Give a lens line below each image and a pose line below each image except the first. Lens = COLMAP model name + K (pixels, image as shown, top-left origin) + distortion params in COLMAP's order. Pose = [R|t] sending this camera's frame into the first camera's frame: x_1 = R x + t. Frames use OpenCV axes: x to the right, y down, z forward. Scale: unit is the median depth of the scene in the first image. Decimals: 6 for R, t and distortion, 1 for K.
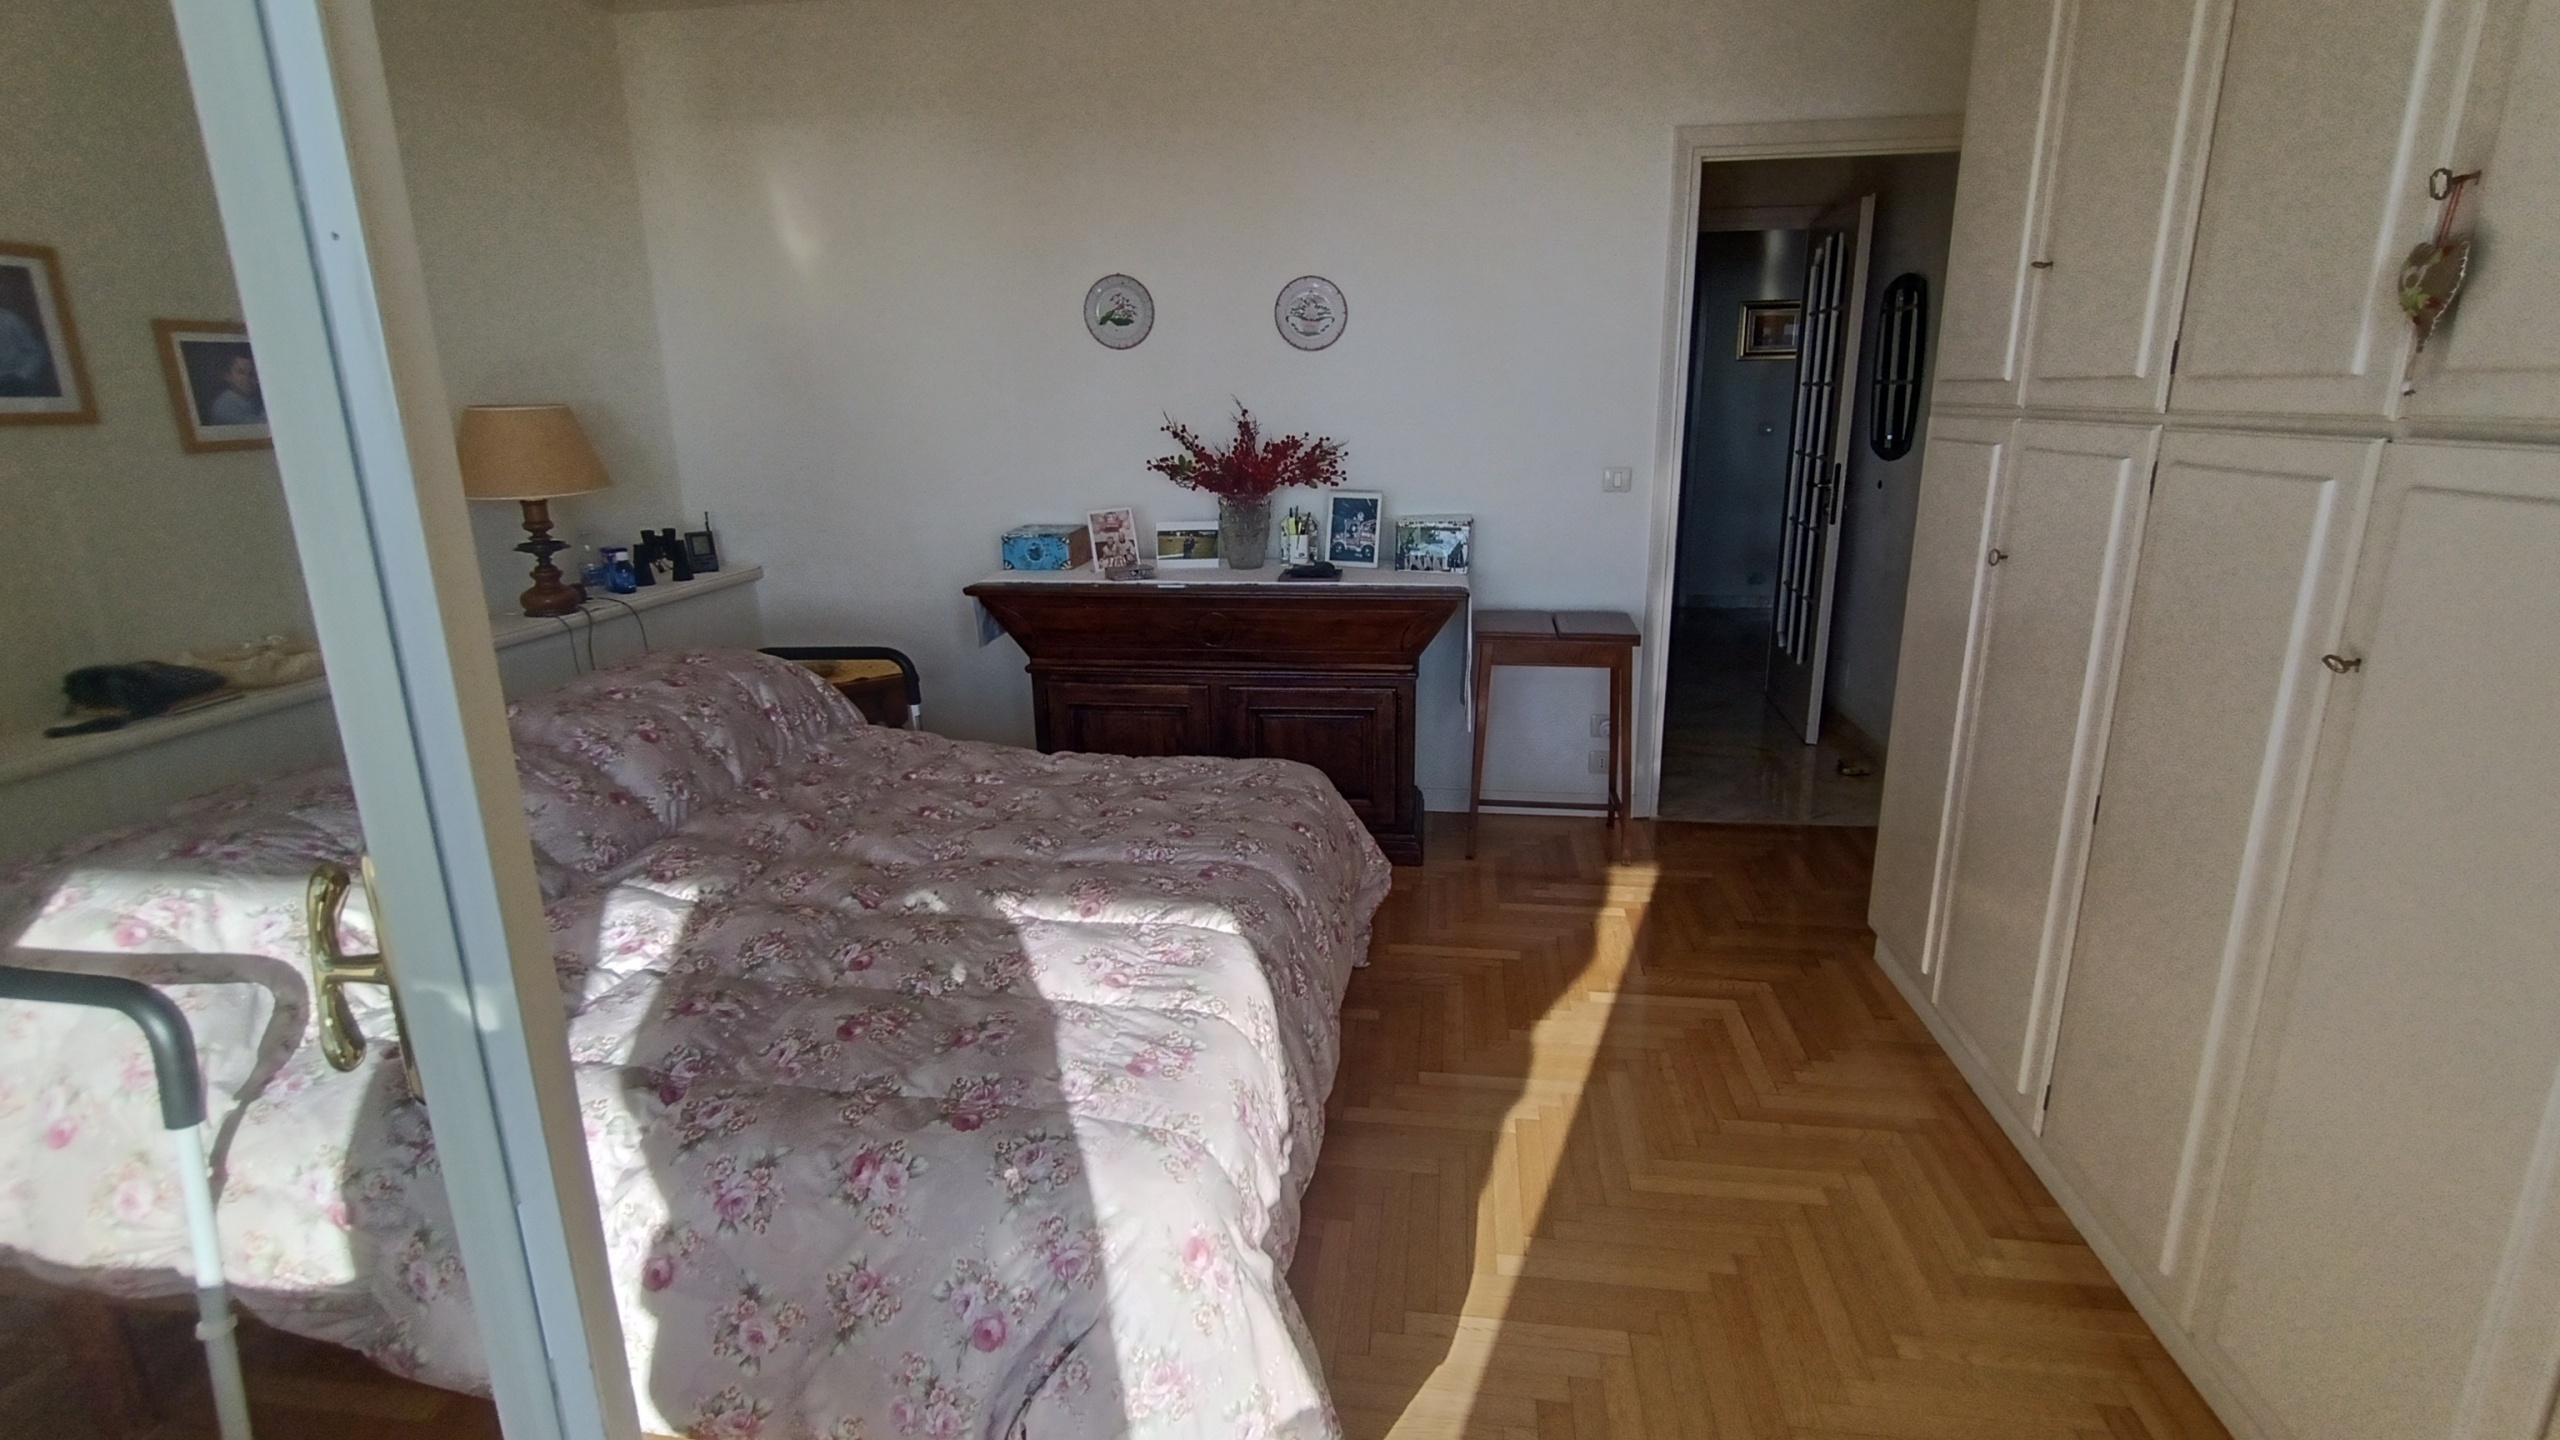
lens RADIAL K [[1164.3, 0, 1267.6], [0, 1164.3, 706.5], [0, 0, 1]] dist [-0.002624, 0.000564]
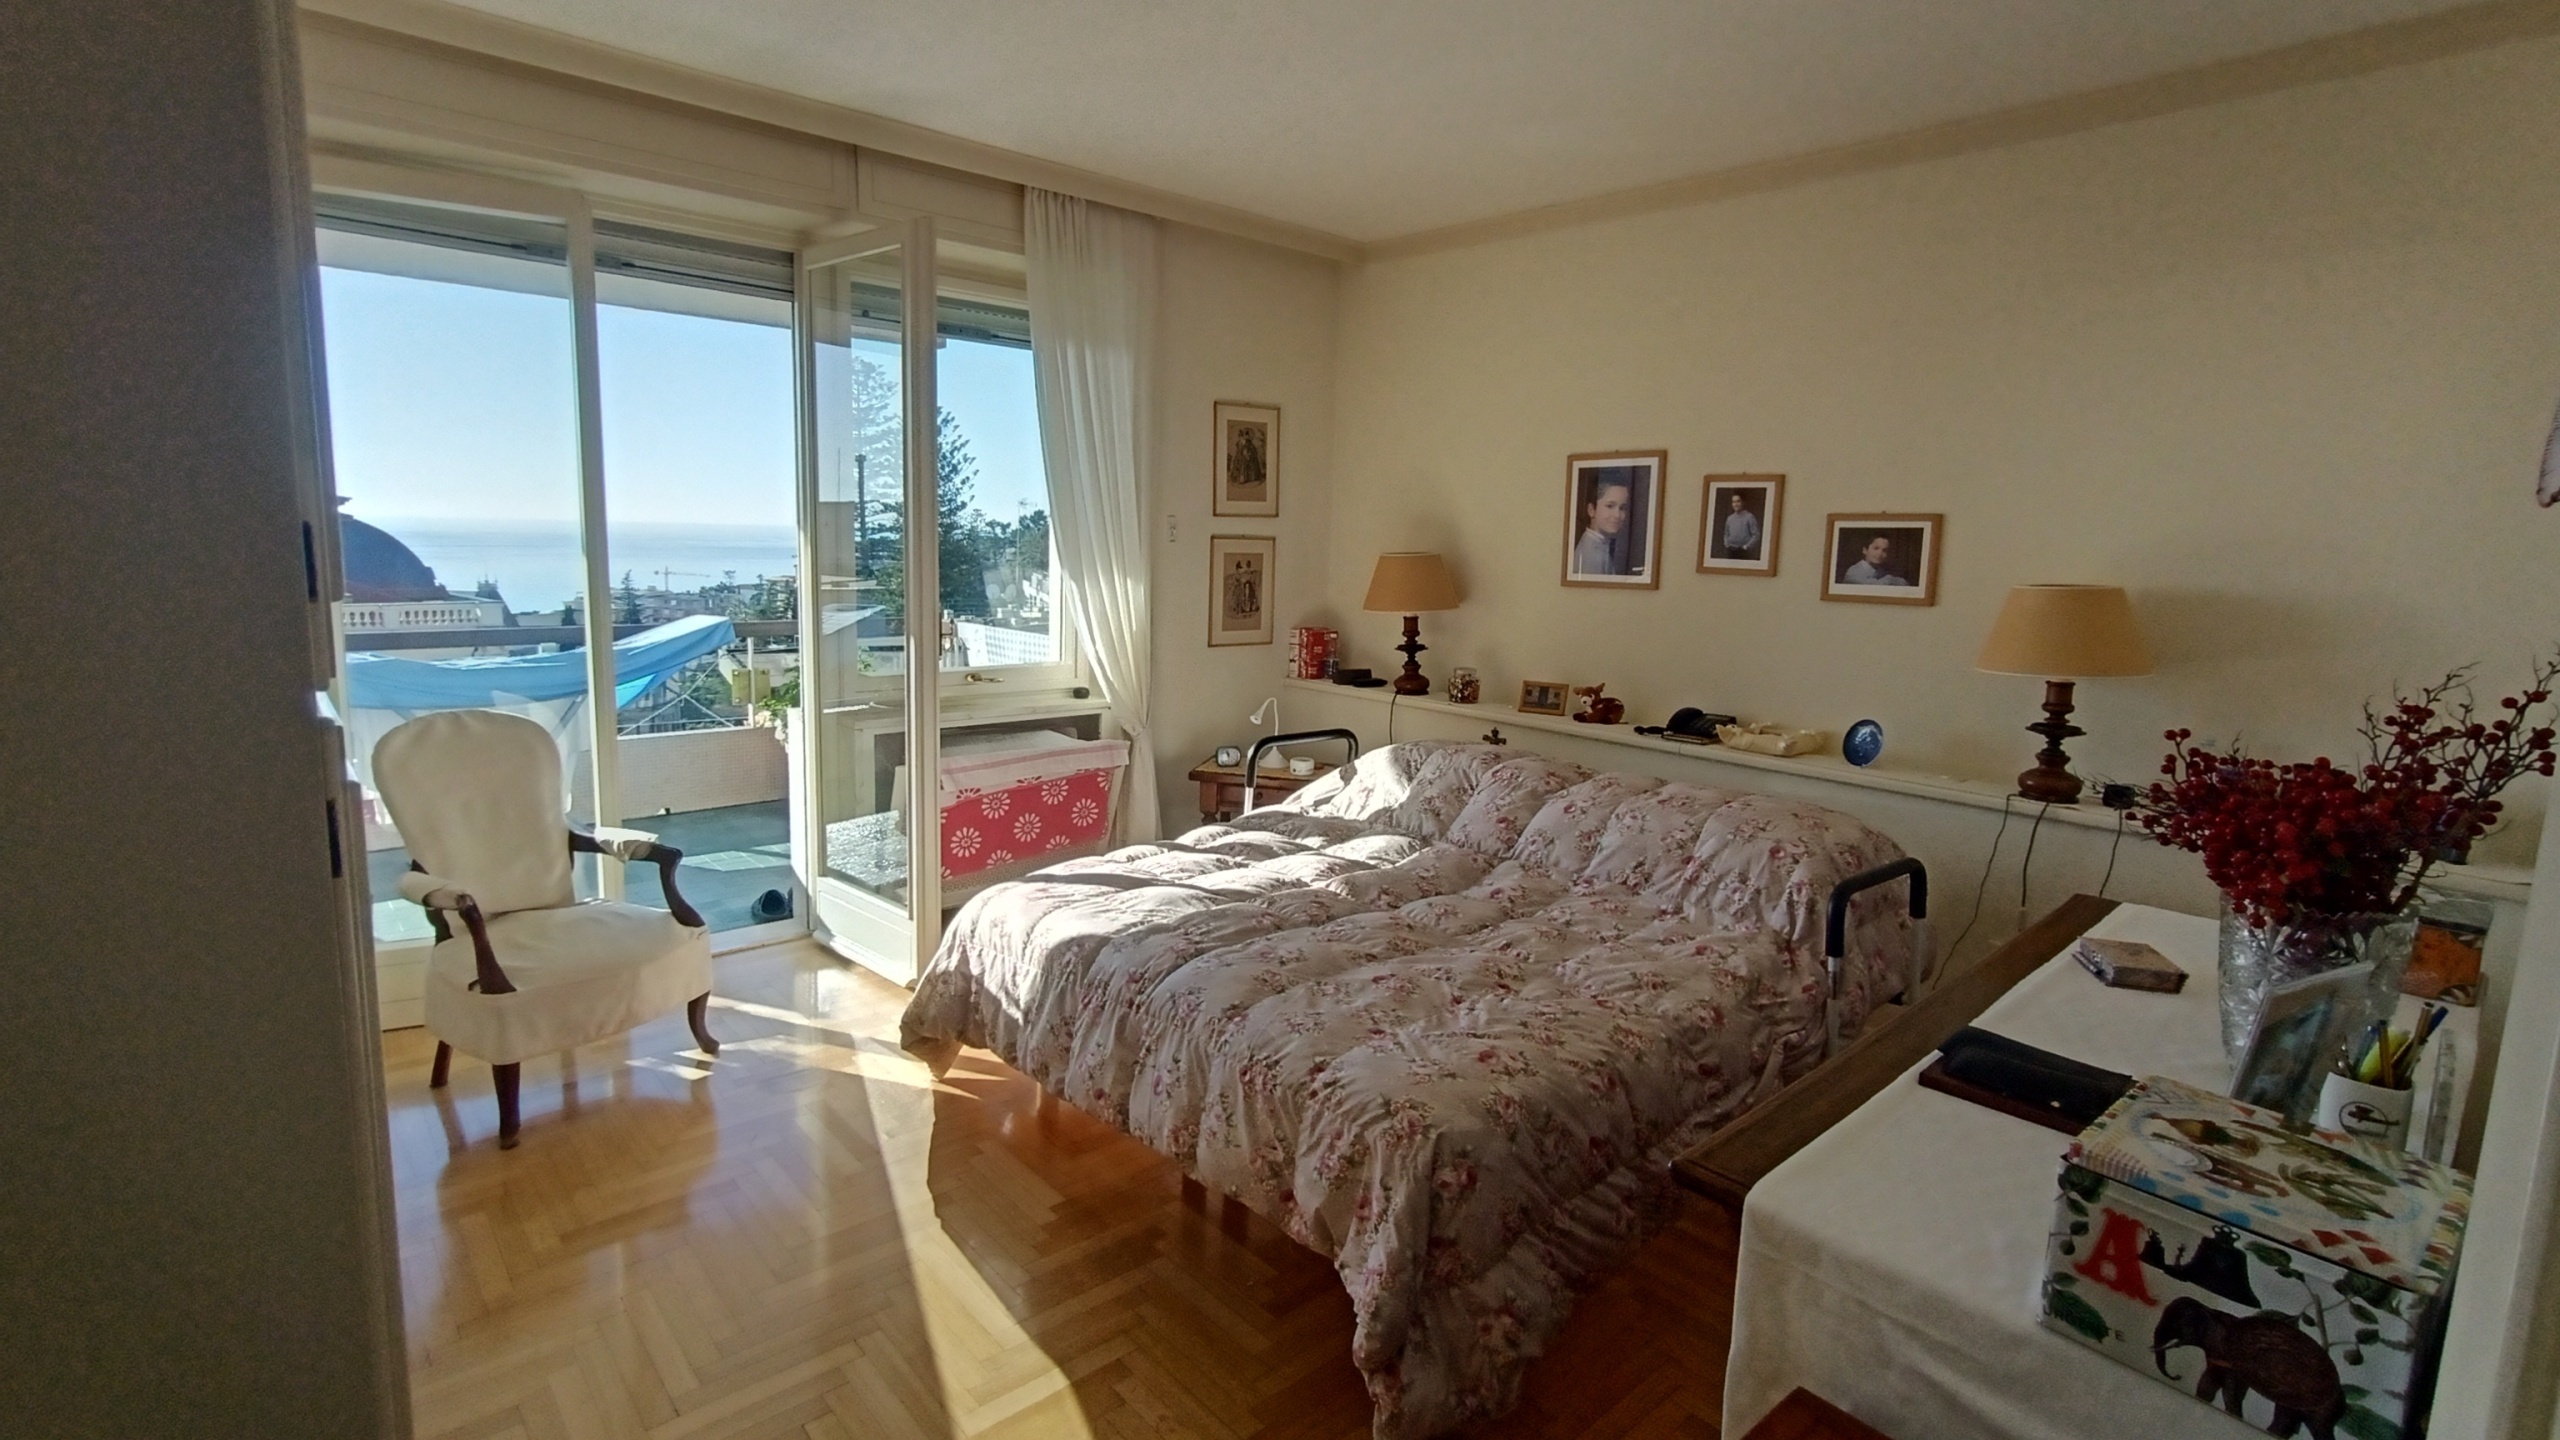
lens RADIAL K [[1164.3, 0, 1283.3], [0, 1164.3, 702.0], [0, 0, 1]] dist [-0.002624, 0.000564]
pose [[-0.627638, 0.122218, -0.768852, 0.664245], [-0.215241, 0.921861, 0.322248, -0.435406], [0.748159, 0.367744, -0.552288, 1.373024]]
